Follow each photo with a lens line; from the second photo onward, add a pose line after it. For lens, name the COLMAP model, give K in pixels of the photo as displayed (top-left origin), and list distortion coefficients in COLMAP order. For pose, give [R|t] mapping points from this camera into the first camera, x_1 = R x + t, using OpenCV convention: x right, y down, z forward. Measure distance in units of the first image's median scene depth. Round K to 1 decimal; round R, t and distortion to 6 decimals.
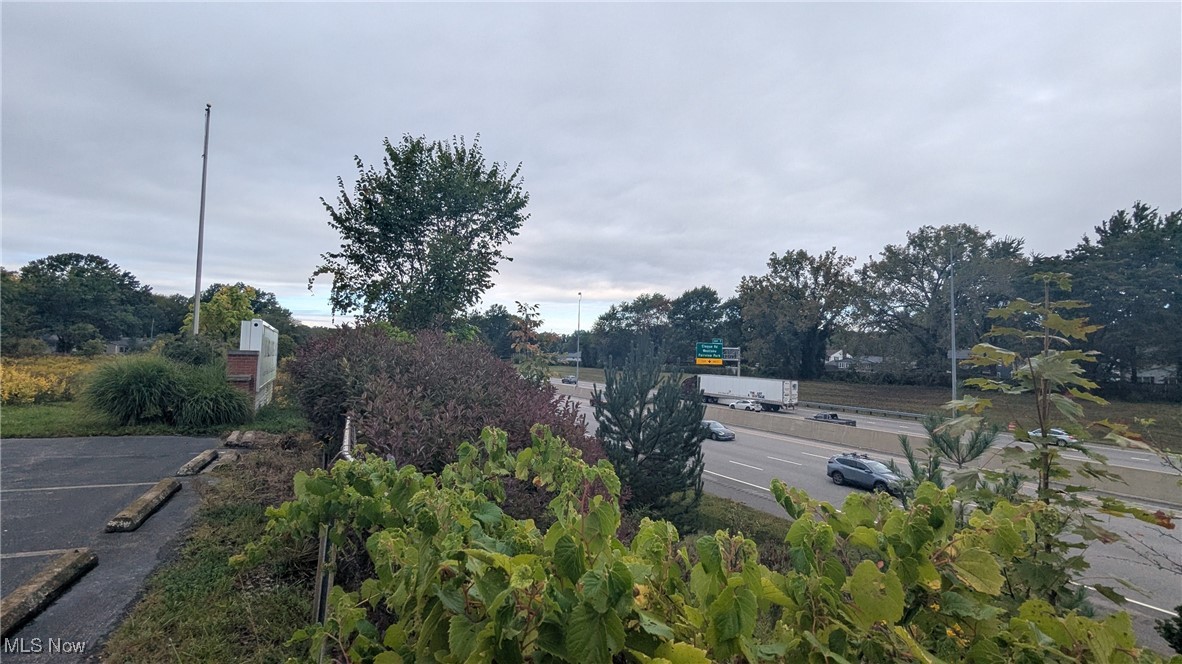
lens RADIAL K [[561.9, 0, 591.6], [0, 561.9, 327.8], [0, 0, 1]] dist [0.002177, 0.000202]
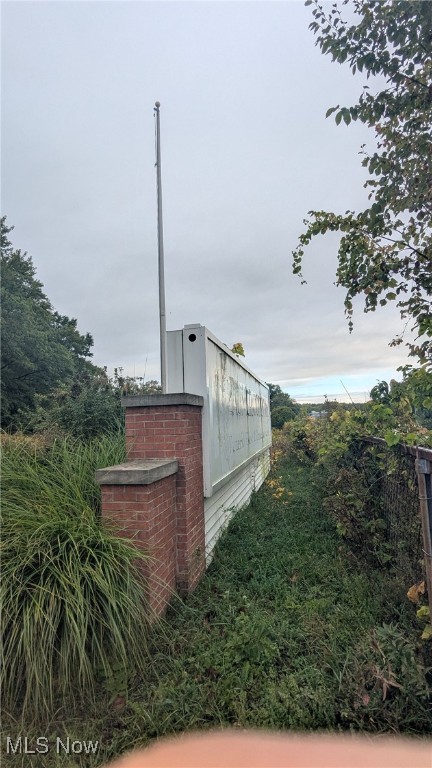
lens RADIAL K [[365.1, 0, 215.3], [0, 365.1, 383.1], [0, 0, 1]] dist [0.002177, 0.000202]
pose [[0.764856, -0.118527, -0.633203, -0.340894], [0.087400, 0.992932, -0.080292, 0.044586], [0.638245, 0.006070, 0.769810, 0.662734]]
